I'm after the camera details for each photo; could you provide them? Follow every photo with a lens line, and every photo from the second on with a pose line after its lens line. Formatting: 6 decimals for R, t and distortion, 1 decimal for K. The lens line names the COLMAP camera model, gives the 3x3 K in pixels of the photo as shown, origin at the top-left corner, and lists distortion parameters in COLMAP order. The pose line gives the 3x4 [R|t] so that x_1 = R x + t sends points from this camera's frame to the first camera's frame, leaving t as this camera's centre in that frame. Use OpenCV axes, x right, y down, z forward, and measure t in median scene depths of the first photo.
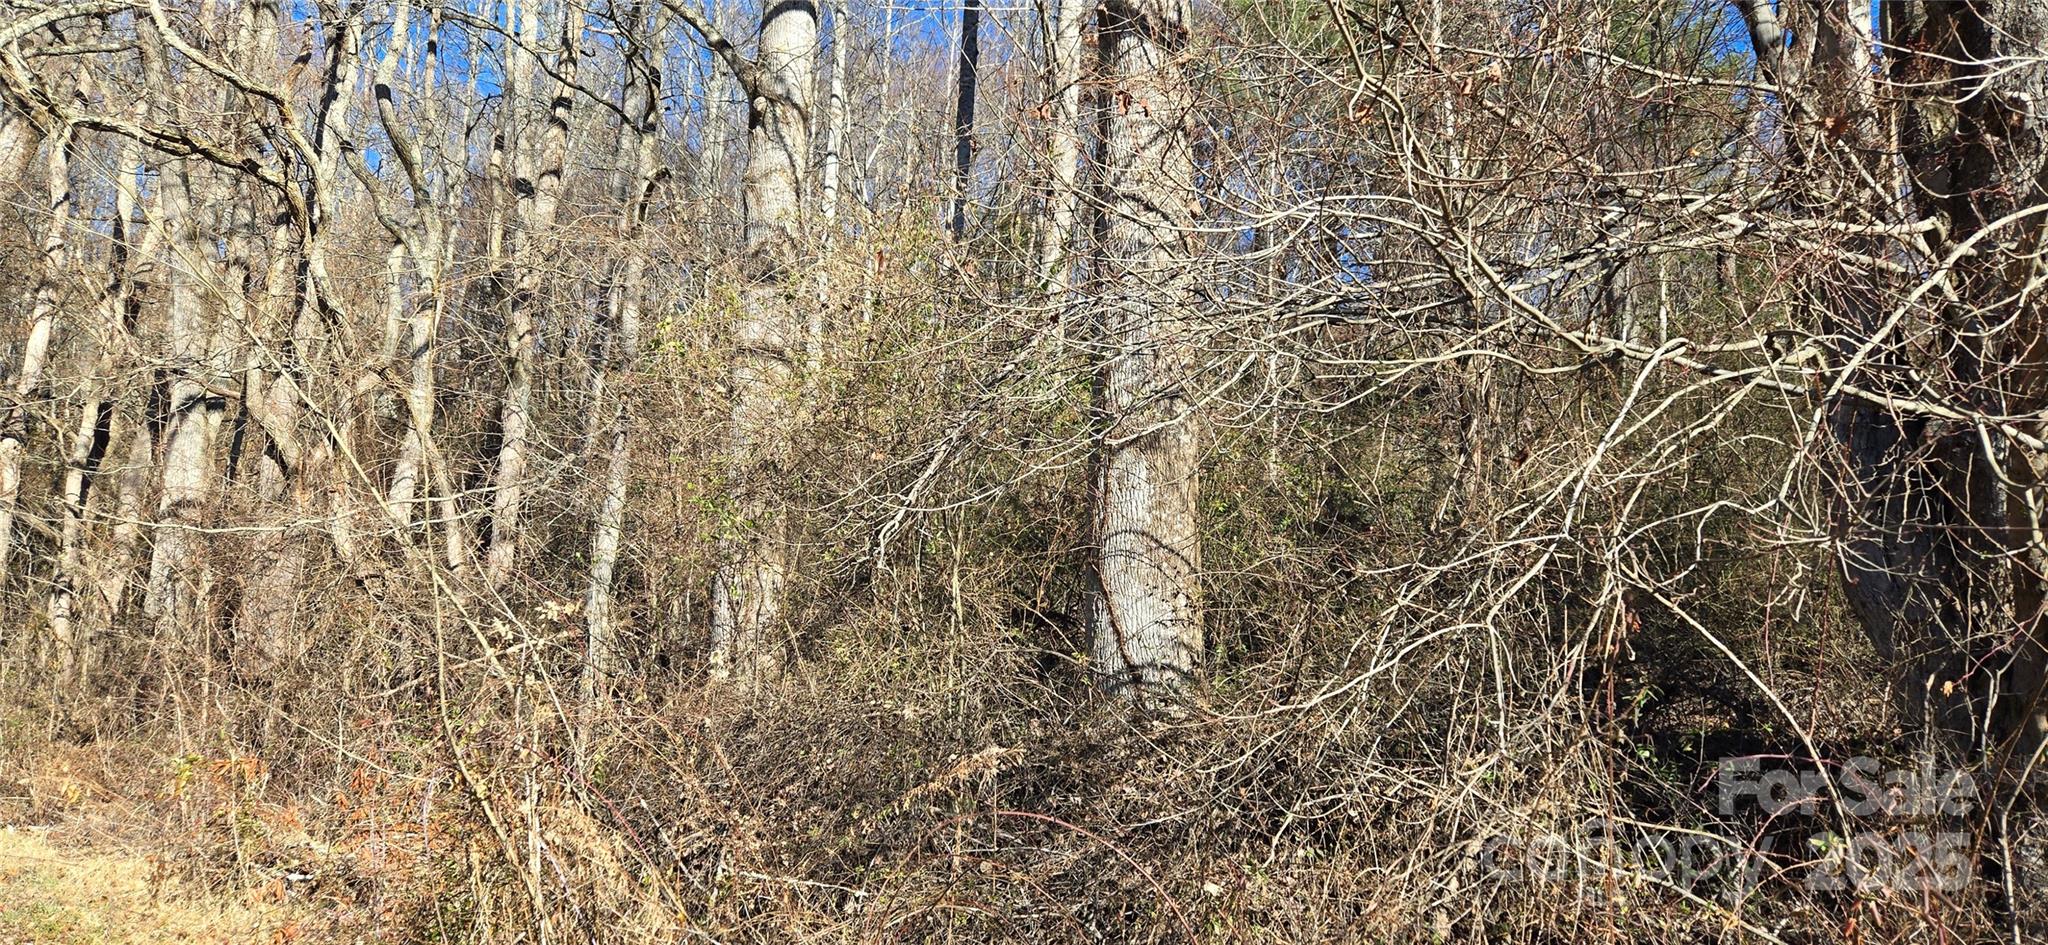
lens RADIAL K [[1347.4, 0, 1023.4], [0, 1347.4, 497.7], [0, 0, 1]] dist [0.062743, -0.000562]
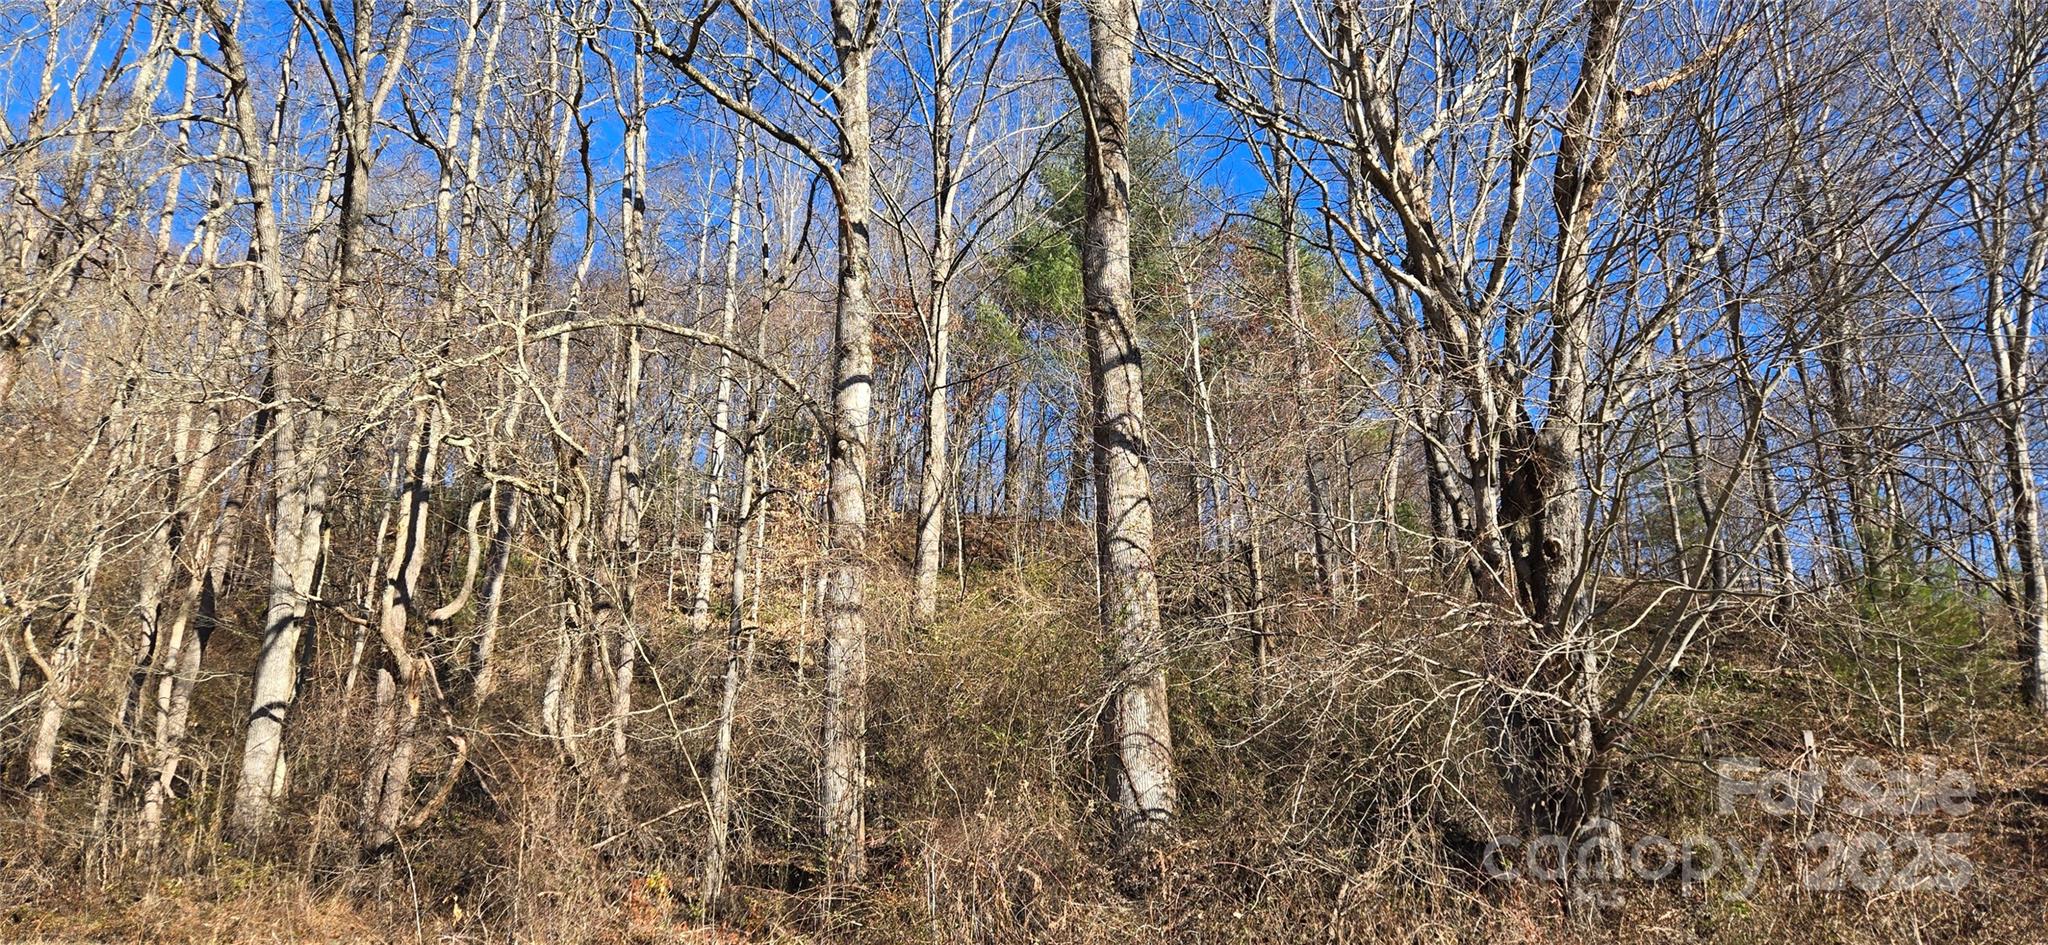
lens RADIAL K [[1347.4, 0, 1023.4], [0, 1347.4, 497.7], [0, 0, 1]] dist [0.062743, -0.000562]
pose [[0.969901, 0.030024, 0.241641, -0.469358], [-0.002368, 0.993486, -0.113933, -0.074377], [-0.243488, 0.109931, 0.963654, -0.663434]]
